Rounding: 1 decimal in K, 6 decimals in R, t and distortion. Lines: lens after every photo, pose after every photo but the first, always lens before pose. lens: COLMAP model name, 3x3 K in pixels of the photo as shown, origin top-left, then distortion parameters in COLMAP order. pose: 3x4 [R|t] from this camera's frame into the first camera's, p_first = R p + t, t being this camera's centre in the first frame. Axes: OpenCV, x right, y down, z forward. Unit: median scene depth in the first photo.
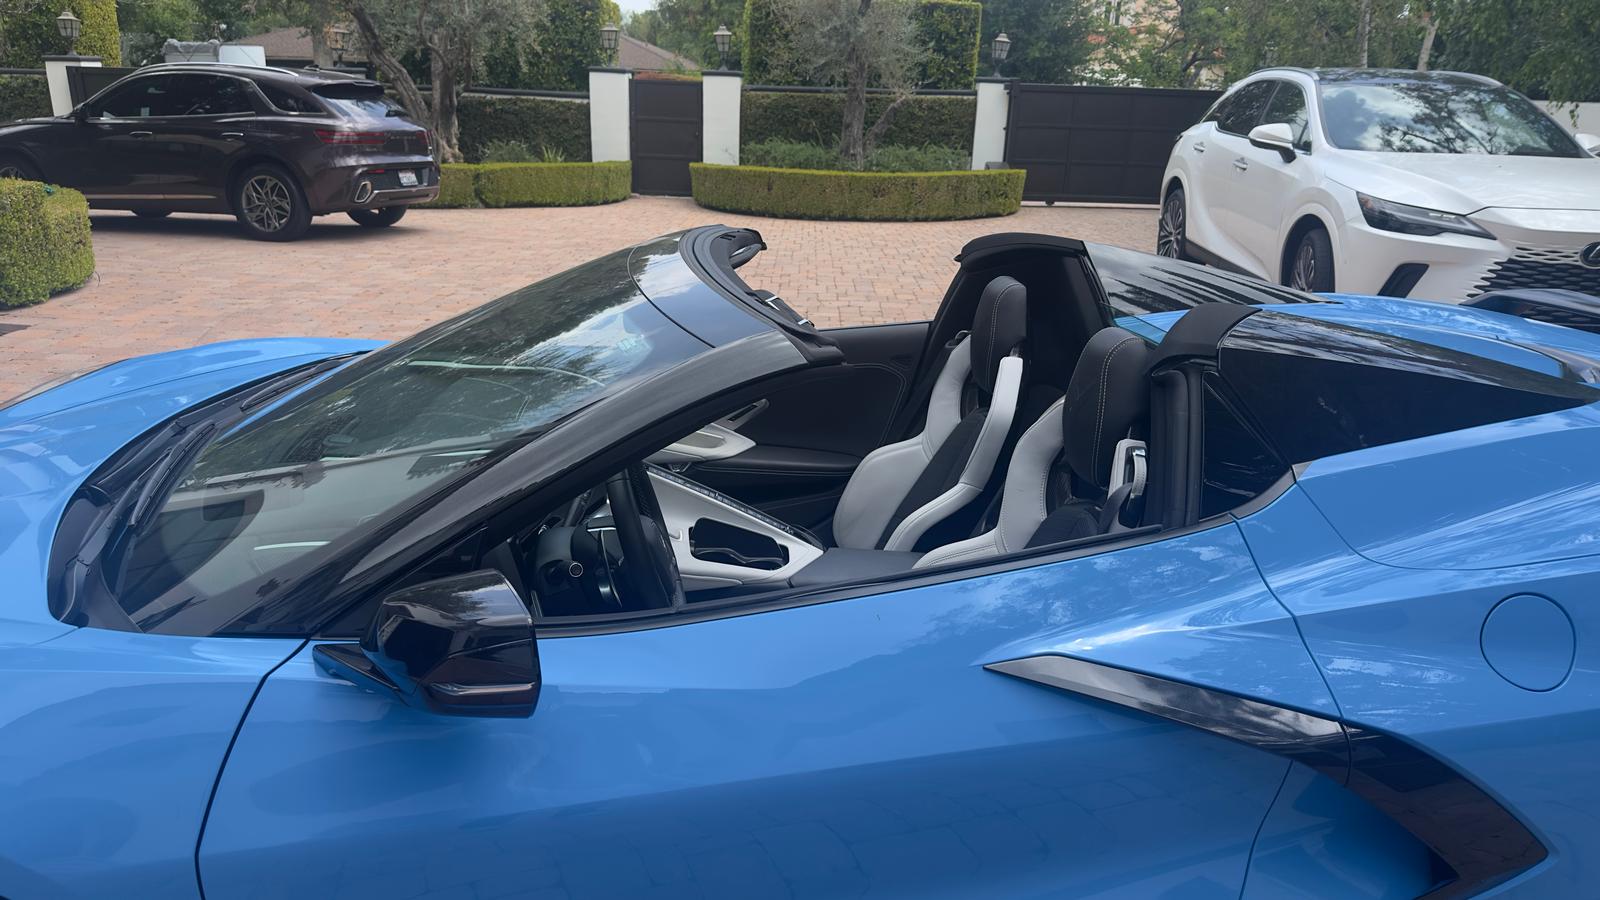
lens RADIAL K [[1120.4, 0, 793.8], [0, 1120.4, 474.7], [0, 0, 1]] dist [0.068947, -0.086720]
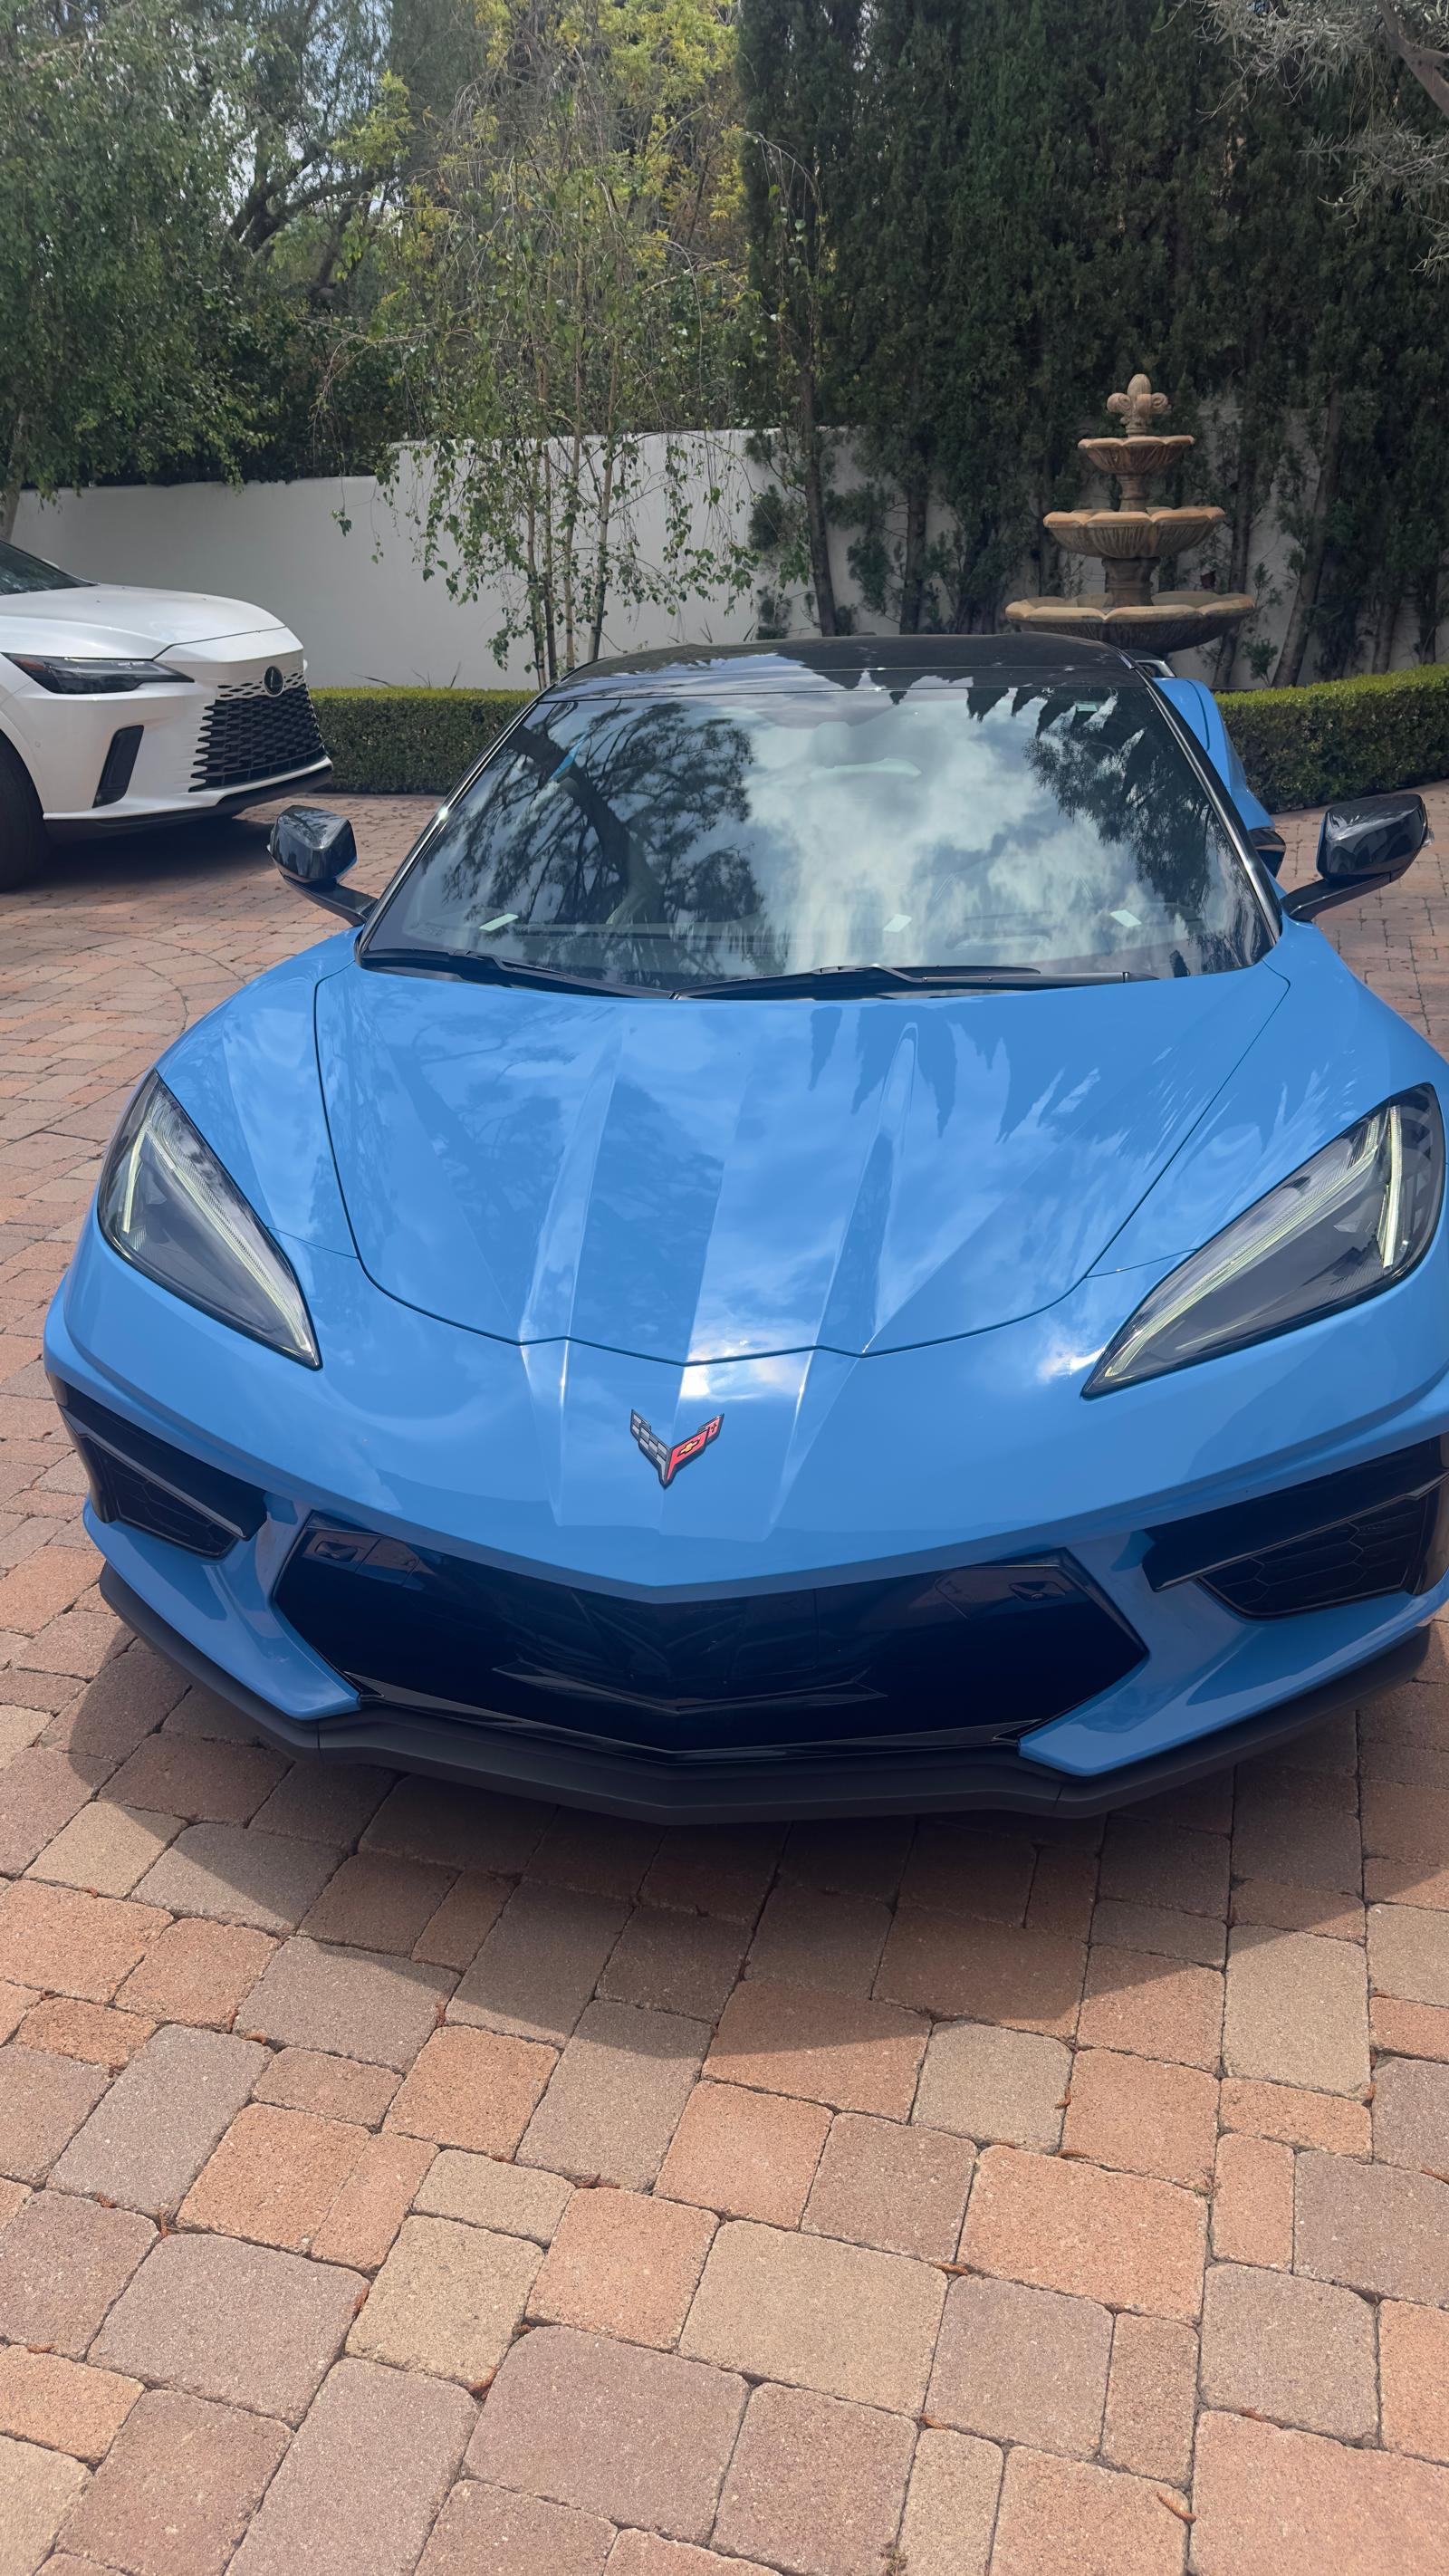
lens RADIAL K [[1811.1, 0, 715.4], [0, 1811.1, 1255.3], [0, 0, 1]] dist [0.021799, -0.026865]
pose [[0.274002, -0.412461, 0.868792, -0.348578], [0.363618, 0.880737, 0.303454, -0.052388], [-0.890340, 0.232761, 0.391302, 0.111107]]
